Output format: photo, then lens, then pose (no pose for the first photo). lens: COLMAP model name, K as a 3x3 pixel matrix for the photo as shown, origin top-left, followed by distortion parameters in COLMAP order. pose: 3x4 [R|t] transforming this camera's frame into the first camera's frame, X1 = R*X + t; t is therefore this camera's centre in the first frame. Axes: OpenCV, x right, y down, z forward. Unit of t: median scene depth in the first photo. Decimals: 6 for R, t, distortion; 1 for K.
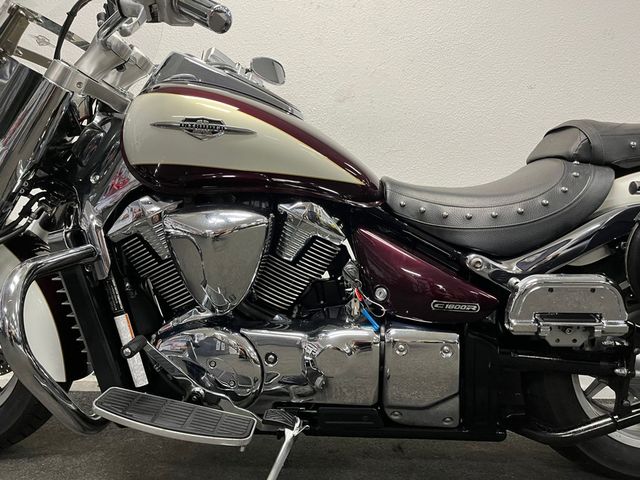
lens RADIAL K [[486.7, 0, 317.4], [0, 486.7, 243.7], [0, 0, 1]] dist [0.038294, -0.041143]
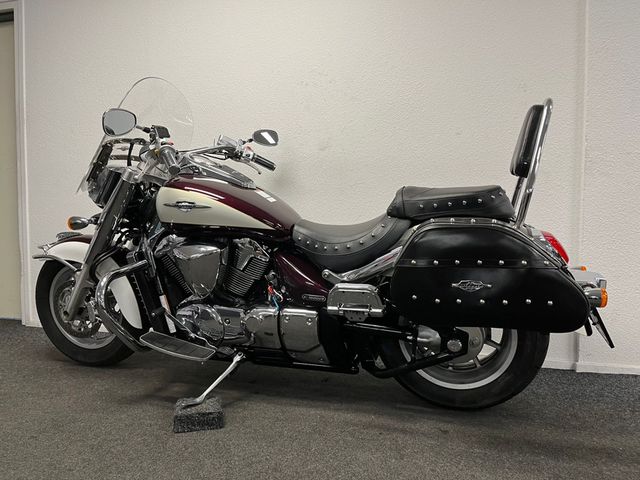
lens RADIAL K [[492.4, 0, 320.7], [0, 492.4, 242.8], [0, 0, 1]] dist [0.026494, -0.033822]
pose [[0.966464, 0.004372, -0.256767, 0.716927], [0.010310, 0.998389, 0.055803, -0.168583], [0.256597, -0.056578, 0.964861, -0.718144]]
